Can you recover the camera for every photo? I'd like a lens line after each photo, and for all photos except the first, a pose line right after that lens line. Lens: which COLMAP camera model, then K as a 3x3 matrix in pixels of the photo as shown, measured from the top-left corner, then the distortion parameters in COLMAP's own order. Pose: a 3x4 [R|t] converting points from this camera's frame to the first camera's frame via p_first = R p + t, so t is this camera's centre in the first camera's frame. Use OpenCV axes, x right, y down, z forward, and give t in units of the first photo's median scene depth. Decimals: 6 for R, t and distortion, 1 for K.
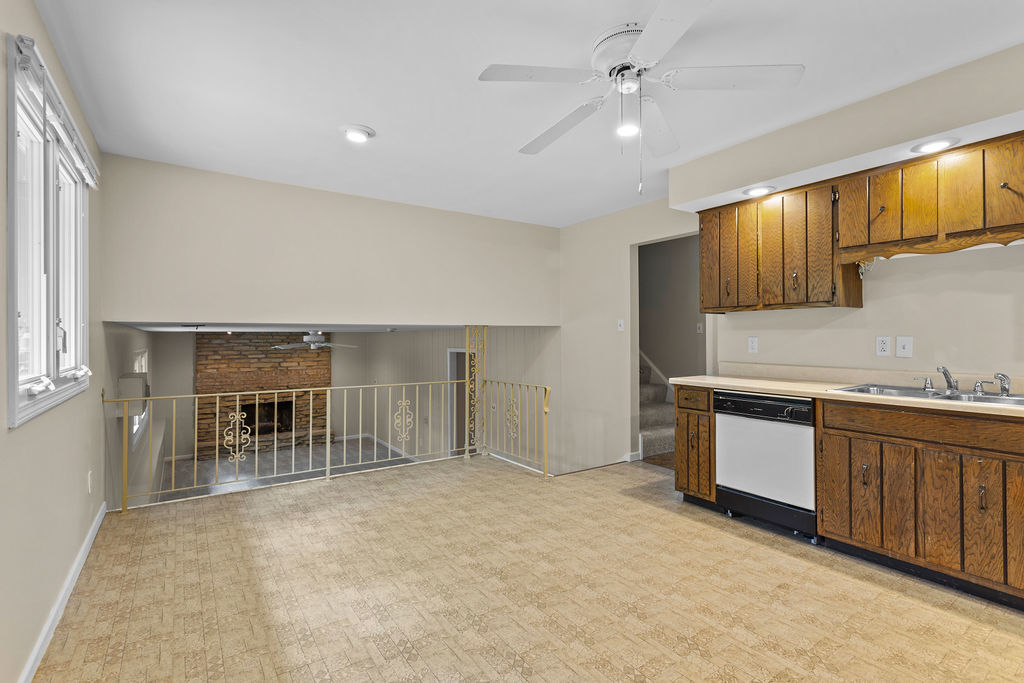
lens RADIAL K [[493.6, 0, 508.4], [0, 493.6, 333.7], [0, 0, 1]] dist [-0.002897, 0.000217]
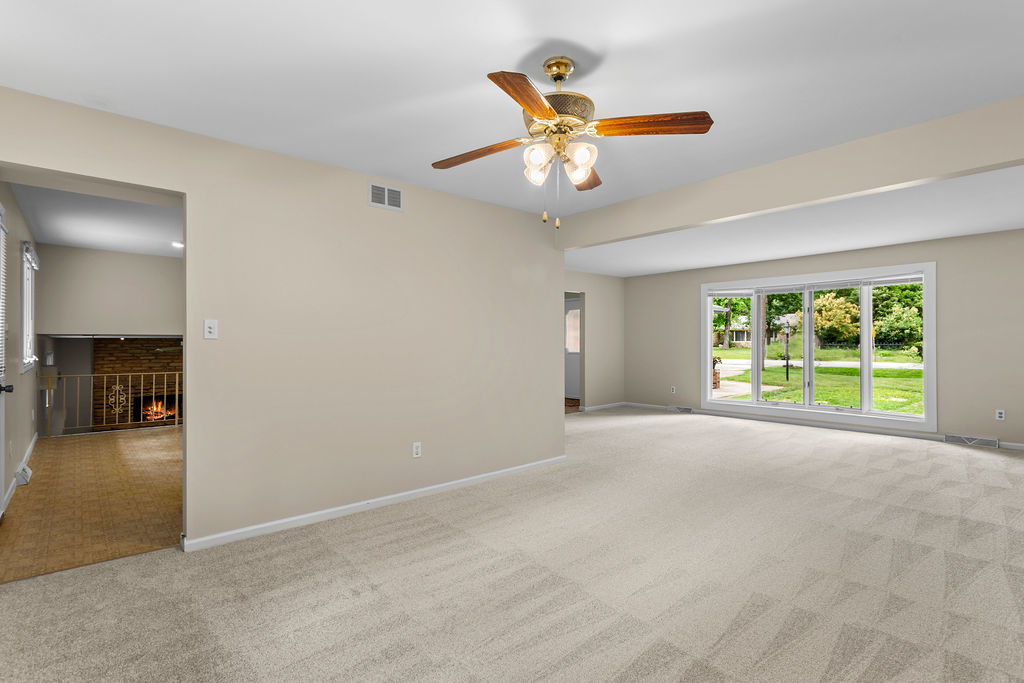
lens RADIAL K [[493.0, 0, 518.1], [0, 493.0, 345.5], [0, 0, 1]] dist [-0.033066, -0.001391]
pose [[0.988229, -0.006890, 0.152829, 0.358618], [0.005007, 0.999907, 0.012702, 0.008347], [-0.152902, -0.011787, 0.988171, -0.539589]]
